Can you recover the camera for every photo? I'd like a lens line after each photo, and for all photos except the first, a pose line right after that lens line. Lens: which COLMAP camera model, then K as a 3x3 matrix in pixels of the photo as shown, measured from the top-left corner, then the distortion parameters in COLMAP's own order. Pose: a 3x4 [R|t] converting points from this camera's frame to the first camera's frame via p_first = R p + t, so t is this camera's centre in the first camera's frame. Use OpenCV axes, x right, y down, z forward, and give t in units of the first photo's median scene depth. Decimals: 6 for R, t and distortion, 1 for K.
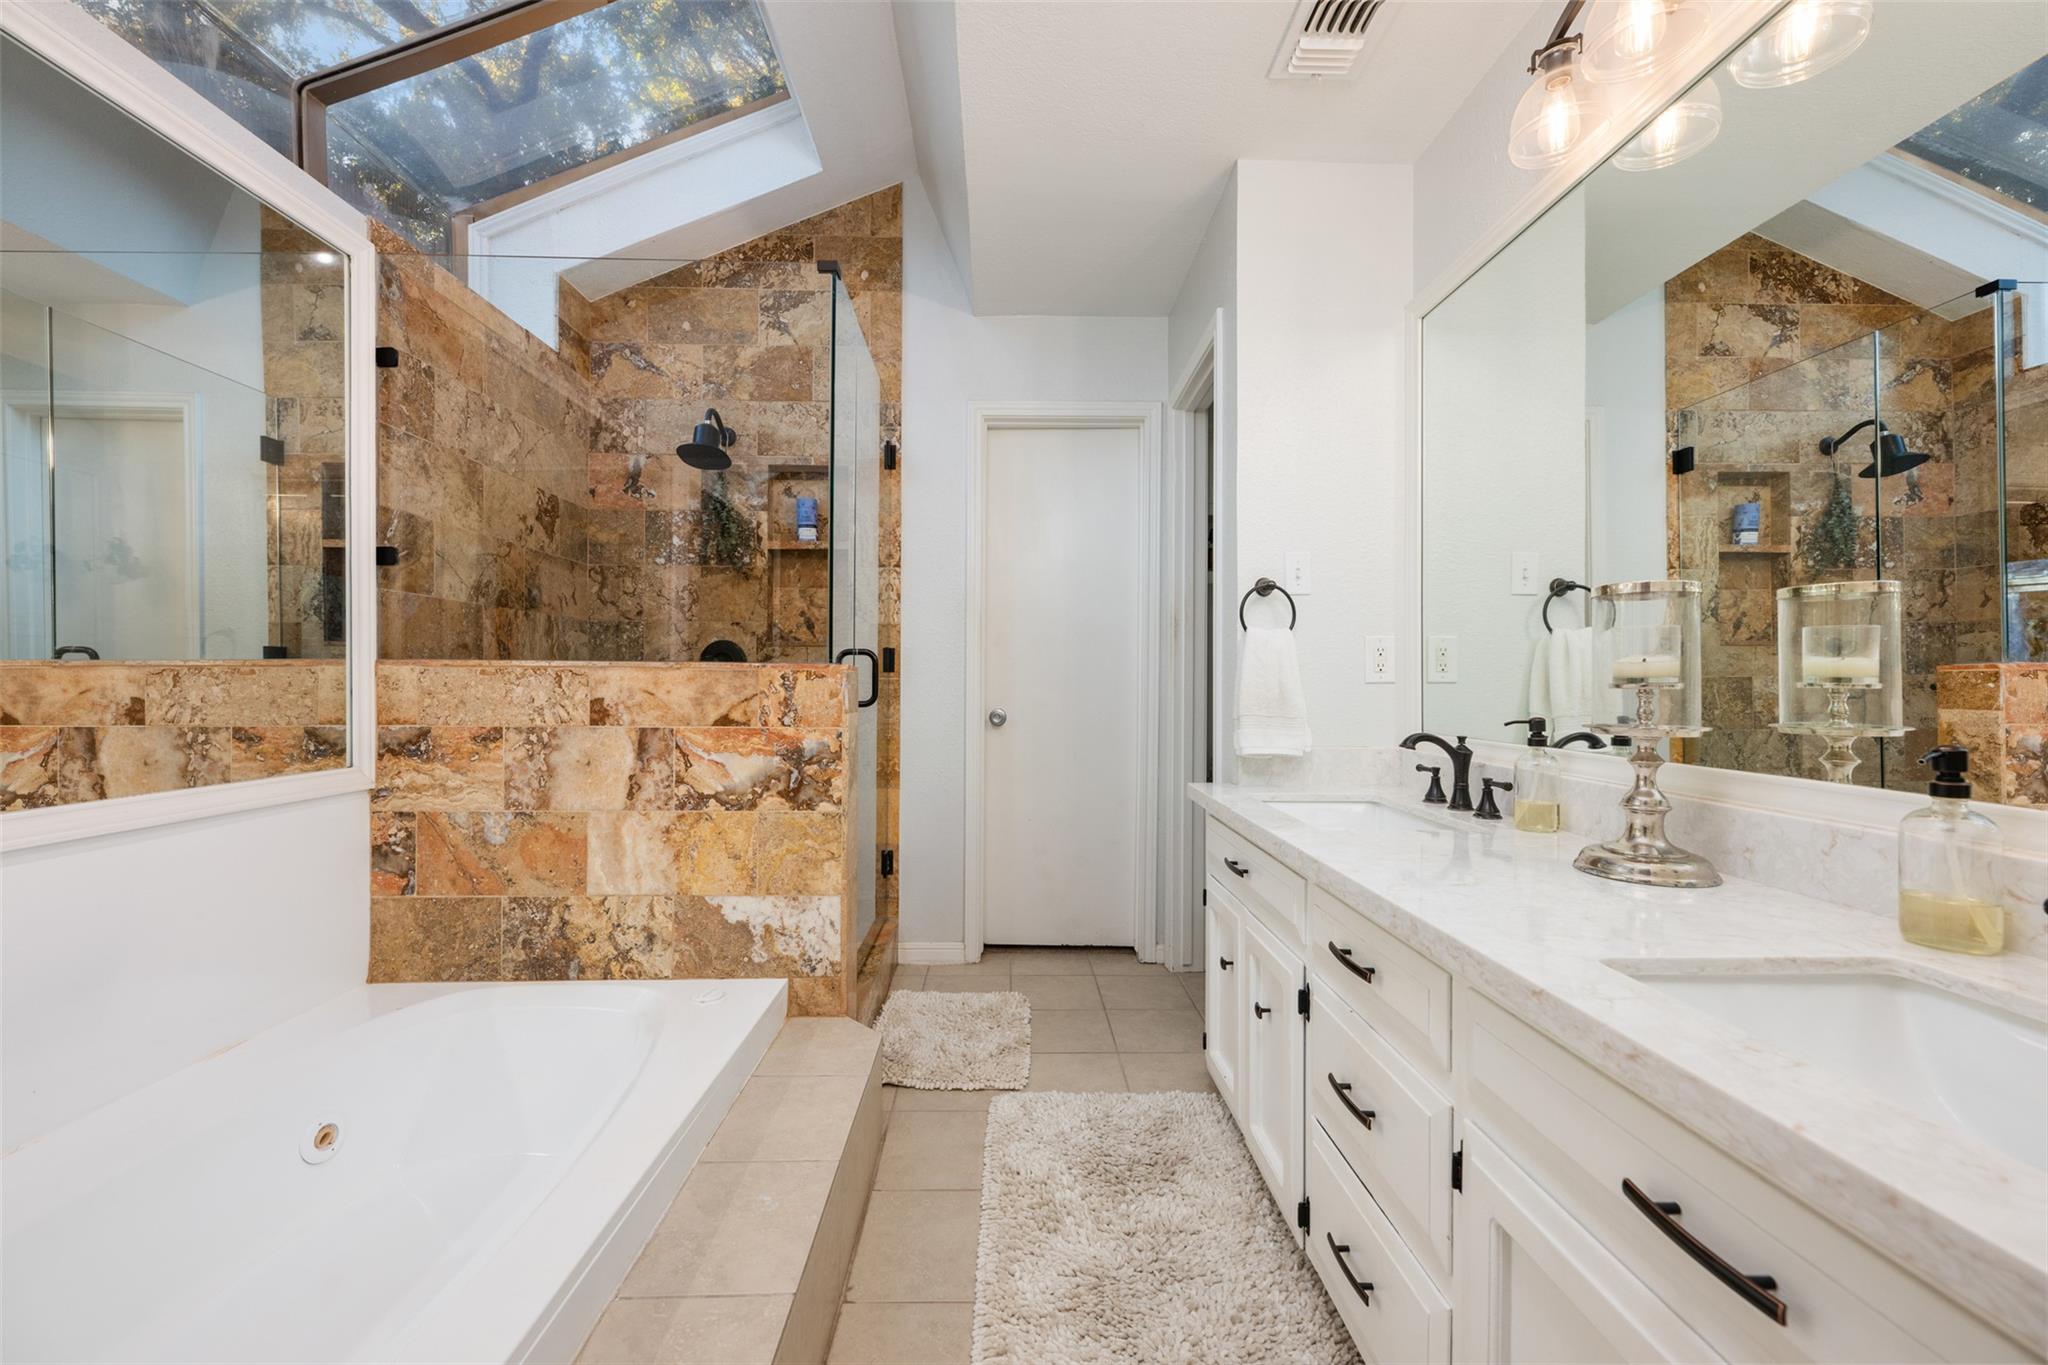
lens RADIAL K [[817.9, 0, 1024.0], [0, 817.9, 682.5], [0, 0, 1]] dist [-0.001055, -0.000035]
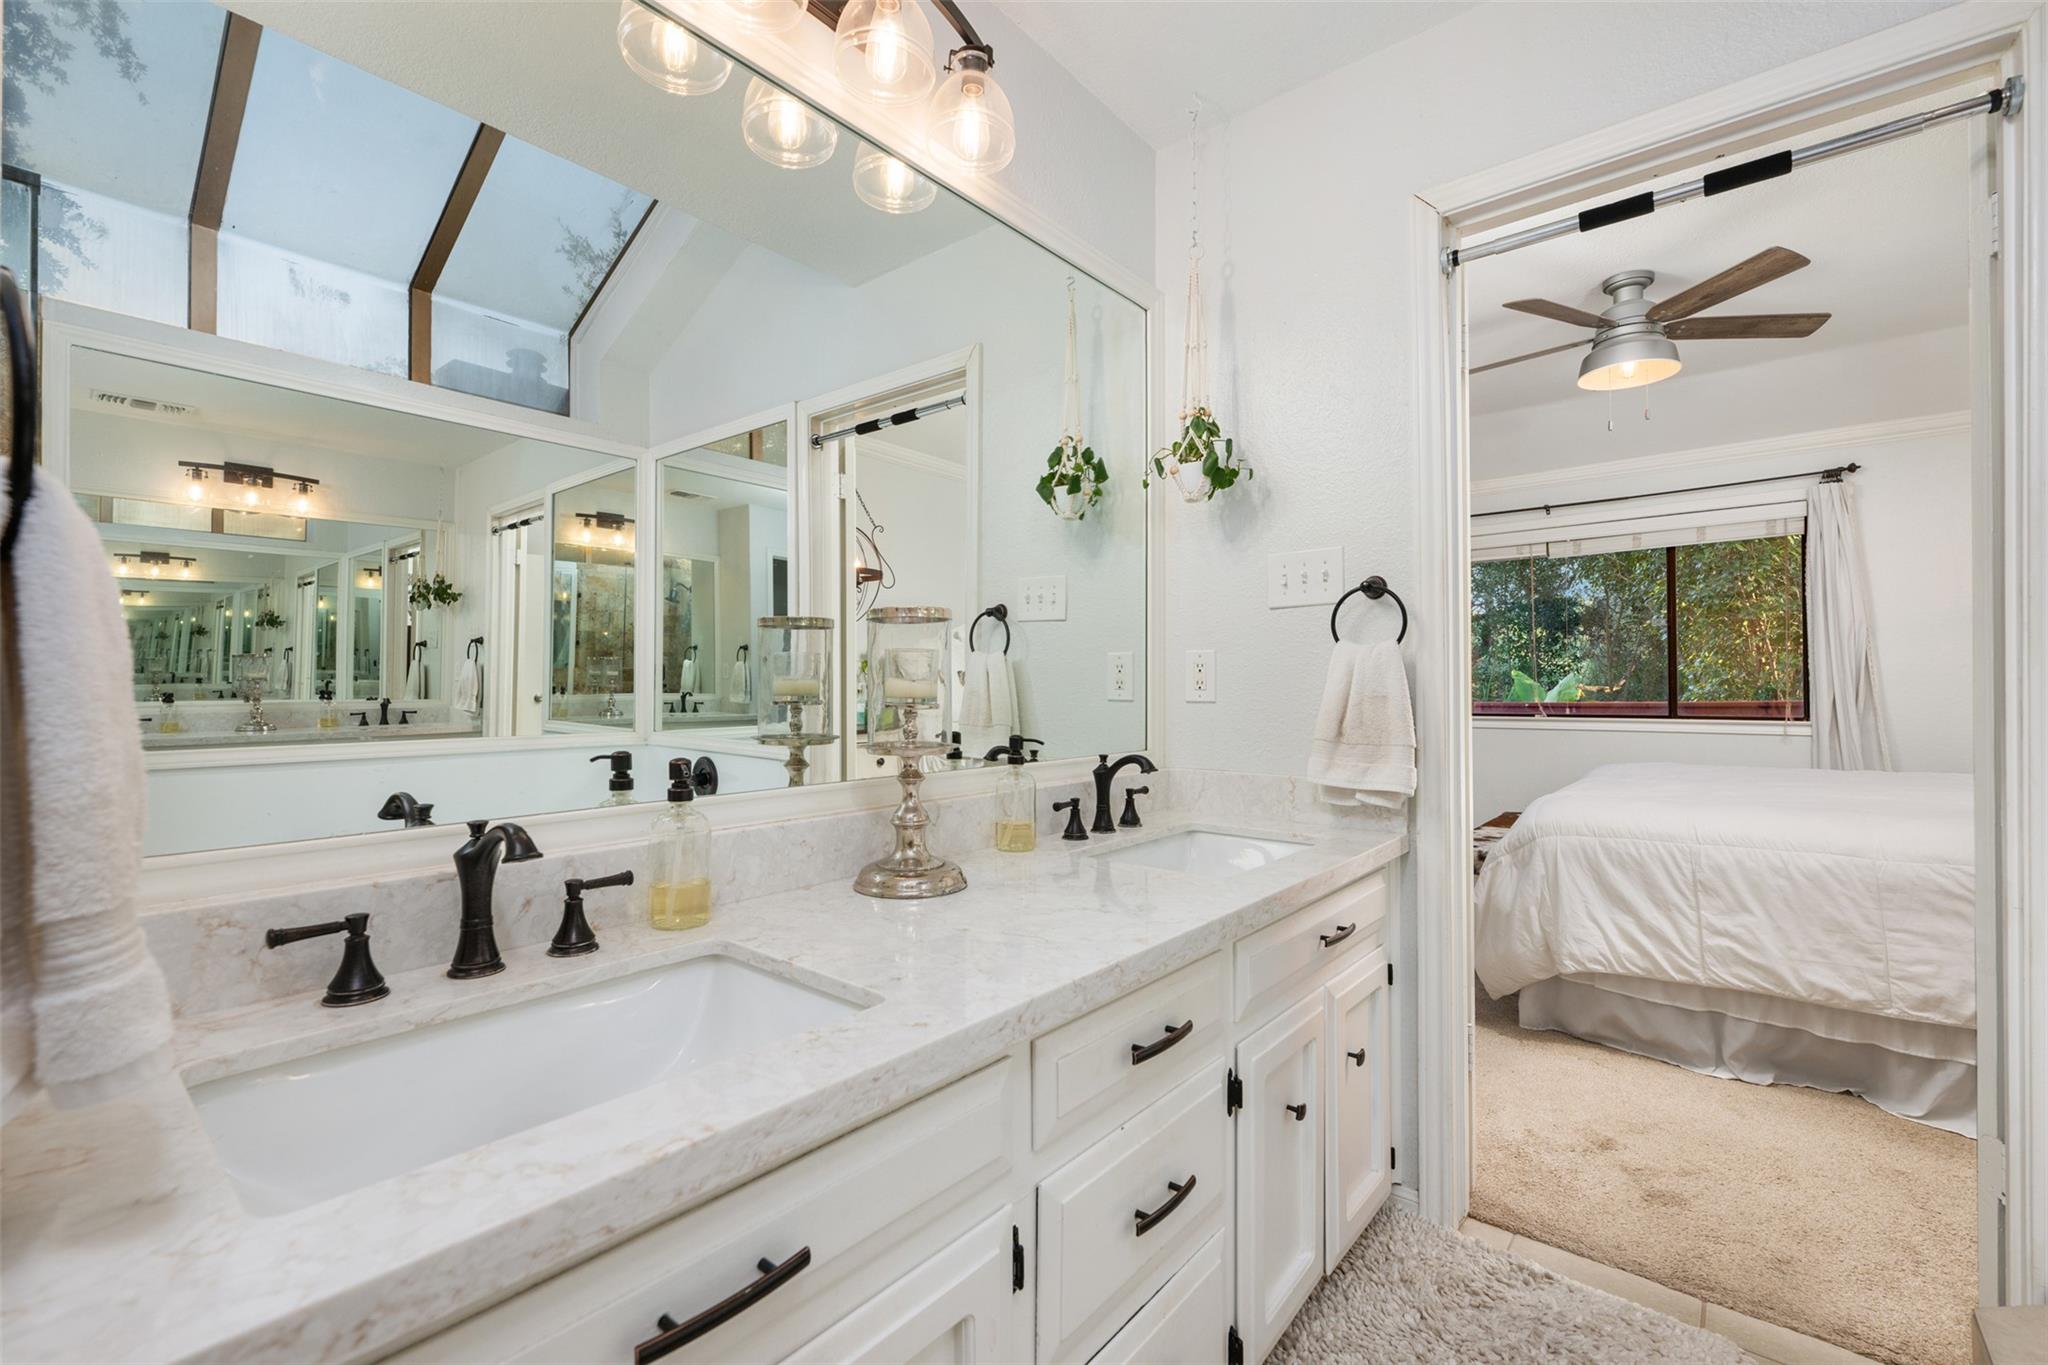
lens RADIAL K [[879.5, 0, 1024.0], [0, 879.5, 682.5], [0, 0, 1]] dist [-0.030508, 0.000010]
pose [[-0.752706, 0.003848, 0.658345, -0.078837], [0.012976, 0.999875, 0.008993, -0.031416], [-0.658228, 0.015312, -0.752663, 1.772075]]
